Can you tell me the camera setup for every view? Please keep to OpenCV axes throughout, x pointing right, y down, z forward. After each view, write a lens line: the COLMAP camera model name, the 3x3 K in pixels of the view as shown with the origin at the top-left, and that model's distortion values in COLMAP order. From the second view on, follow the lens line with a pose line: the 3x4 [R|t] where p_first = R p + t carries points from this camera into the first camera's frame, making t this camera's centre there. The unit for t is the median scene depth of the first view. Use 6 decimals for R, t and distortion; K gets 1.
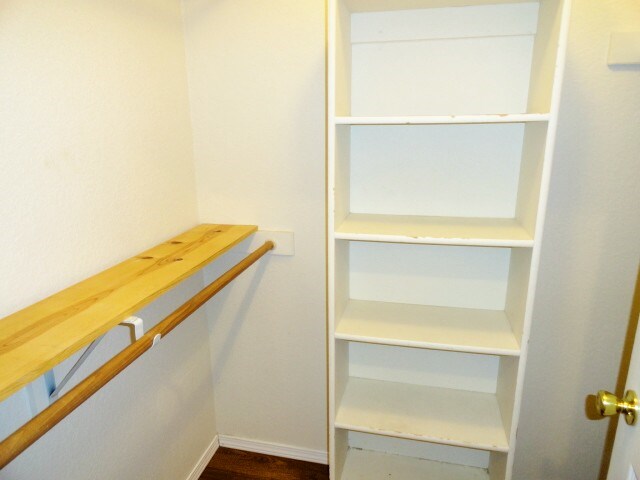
lens RADIAL K [[433.6, 0, 320.0], [0, 433.6, 240.0], [0, 0, 1]] dist [0.046365, 0.002304]
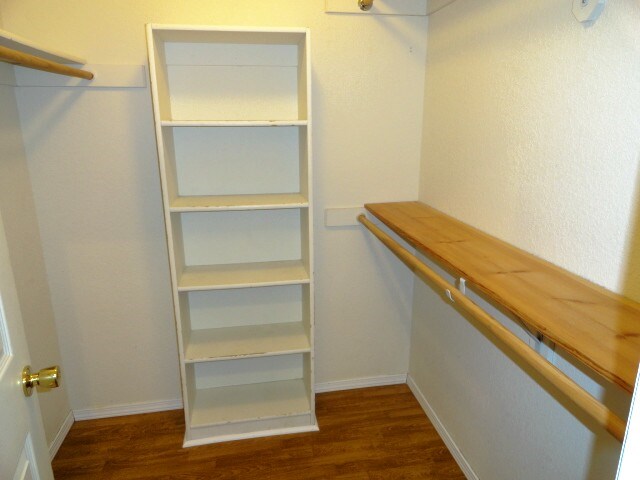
lens RADIAL K [[433.6, 0, 320.0], [0, 433.6, 240.0], [0, 0, 1]] dist [0.046365, 0.002304]
pose [[0.924989, -0.104921, 0.365223, -0.034042], [0.108317, 0.994053, 0.011240, 0.103682], [-0.364230, 0.029163, 0.930852, -0.372973]]
